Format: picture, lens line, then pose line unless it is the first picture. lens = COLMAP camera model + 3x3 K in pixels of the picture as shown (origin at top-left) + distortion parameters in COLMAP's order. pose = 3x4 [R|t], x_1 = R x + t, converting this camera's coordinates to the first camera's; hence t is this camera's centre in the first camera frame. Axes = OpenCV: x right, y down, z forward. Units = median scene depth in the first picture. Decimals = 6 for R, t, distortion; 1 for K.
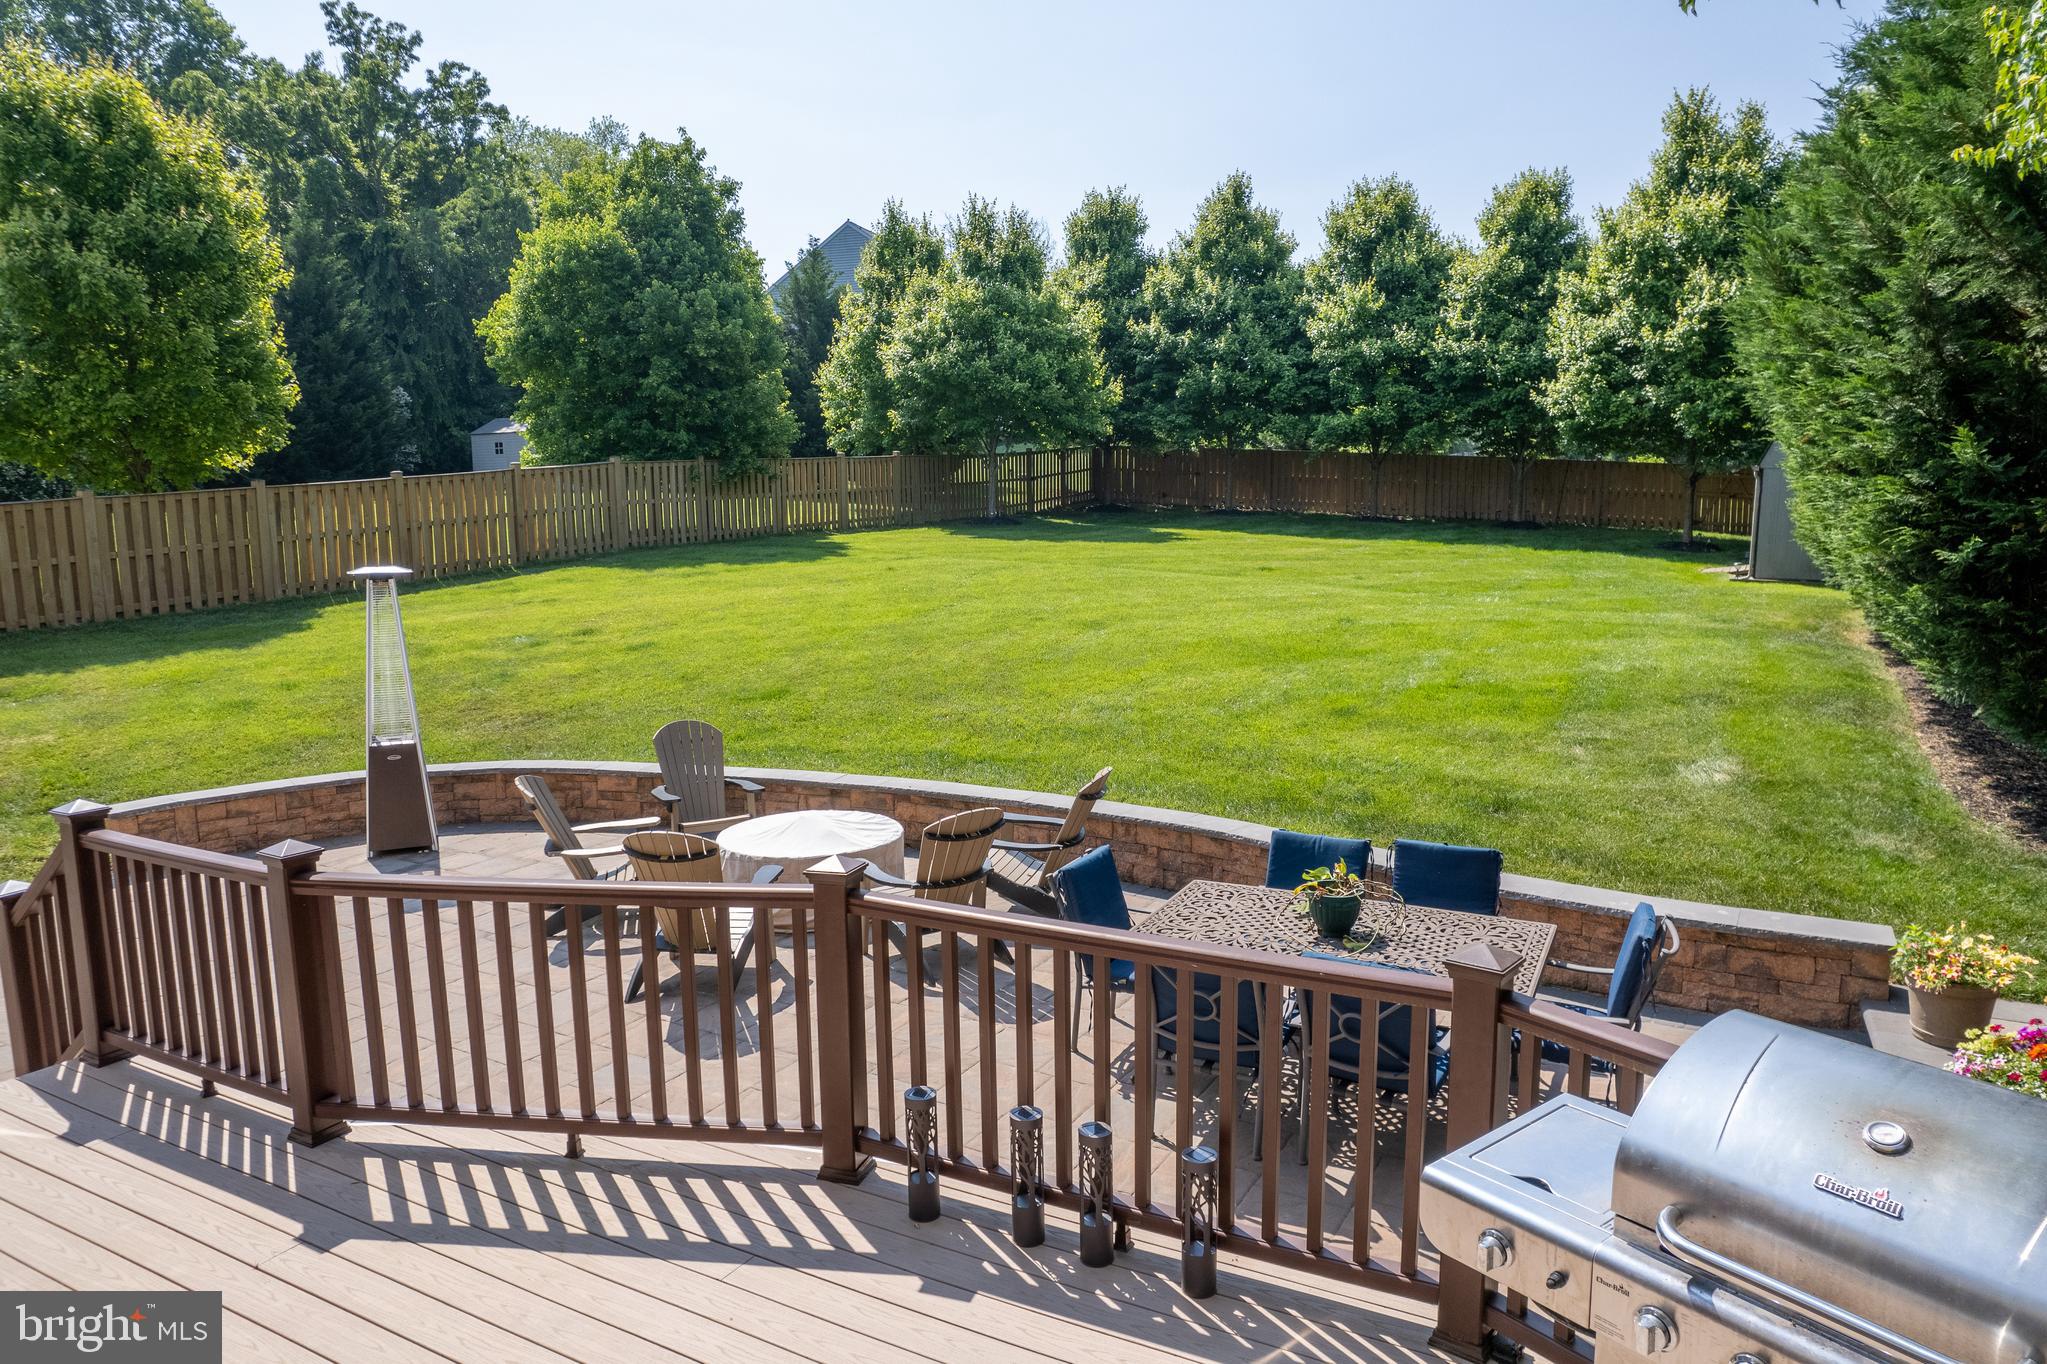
lens RADIAL K [[1337.6, 0, 1042.3], [0, 1337.6, 682.7], [0, 0, 1]] dist [-0.050297, 0.038093]
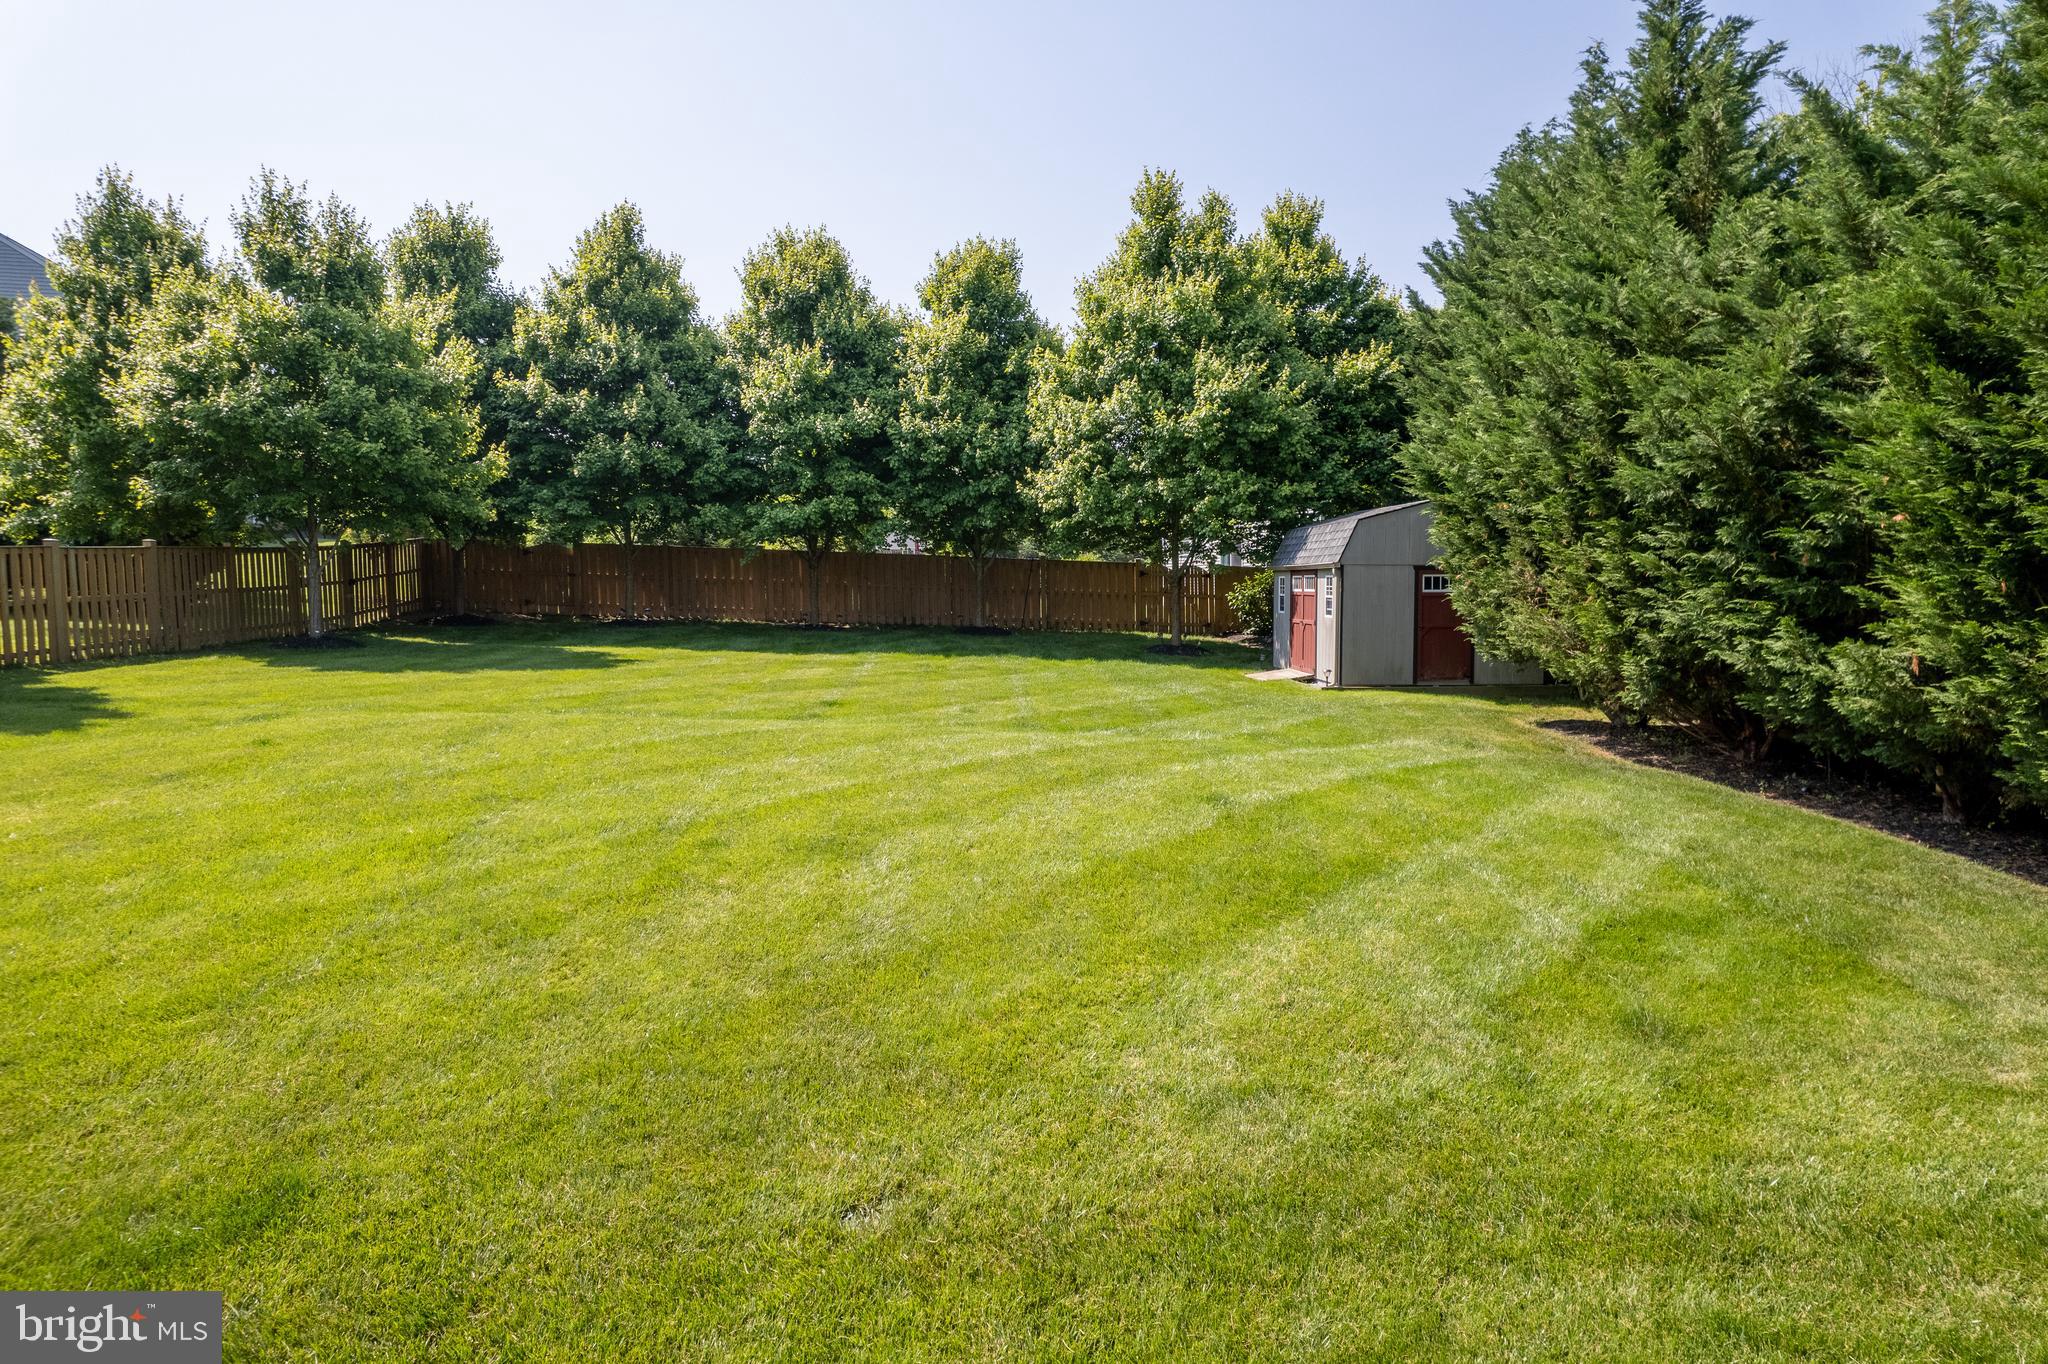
lens RADIAL K [[1343.5, 0, 1024.6], [0, 1343.5, 672.1], [0, 0, 1]] dist [-0.035973, 0.043485]
pose [[0.860301, -0.034756, 0.508600, -0.074696], [0.077563, 0.994982, -0.063204, -0.034876], [-0.503851, 0.093823, 0.858680, 0.233146]]
